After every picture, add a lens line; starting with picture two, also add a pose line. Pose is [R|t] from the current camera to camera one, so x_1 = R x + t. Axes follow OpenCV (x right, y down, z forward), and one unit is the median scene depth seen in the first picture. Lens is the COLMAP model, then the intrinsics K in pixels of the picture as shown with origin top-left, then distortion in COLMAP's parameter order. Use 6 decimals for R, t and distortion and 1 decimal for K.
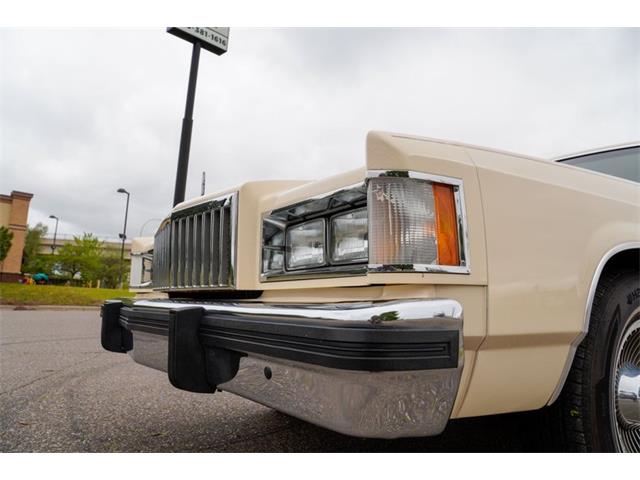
lens RADIAL K [[471.6, 0, 320.0], [0, 471.6, 240.0], [0, 0, 1]] dist [-0.114864, 0.071865]
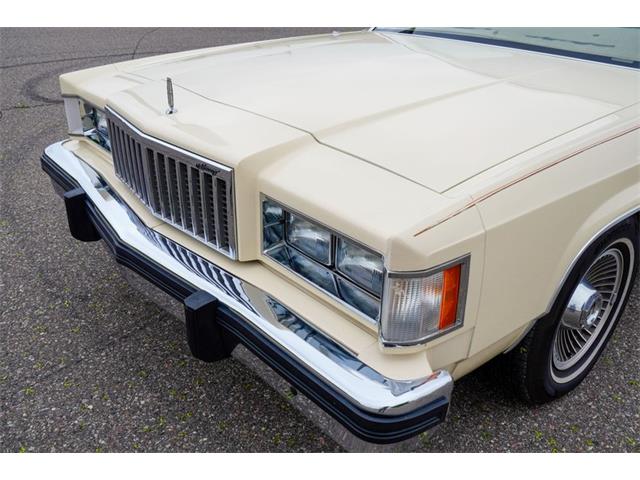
lens RADIAL K [[556.0, 0, 320.0], [0, 556.0, 240.0], [0, 0, 1]] dist [-0.083454, 0.138187]
pose [[0.992870, -0.036956, 0.113333, -0.133339], [-0.034444, 0.821236, 0.569549, -0.618550], [-0.114121, -0.569391, 0.814107, 0.007314]]
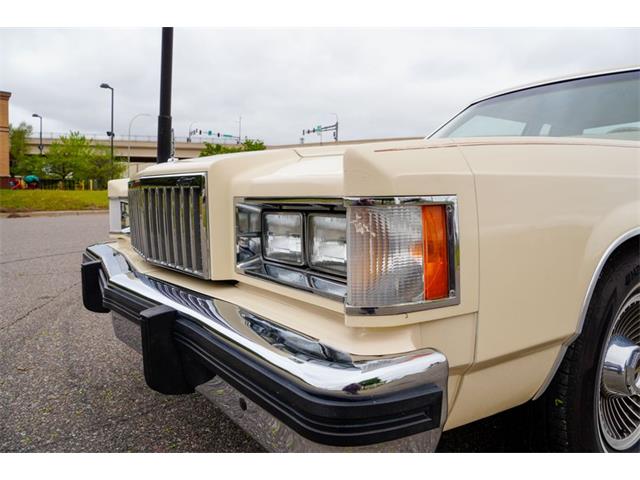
lens RADIAL K [[471.6, 0, 320.0], [0, 471.6, 240.0], [0, 0, 1]] dist [-0.114864, 0.071865]
pose [[0.999766, -0.019728, 0.008885, 0.030748], [0.017181, 0.973466, 0.228186, -0.176941], [-0.013150, -0.227980, 0.973577, 0.101478]]
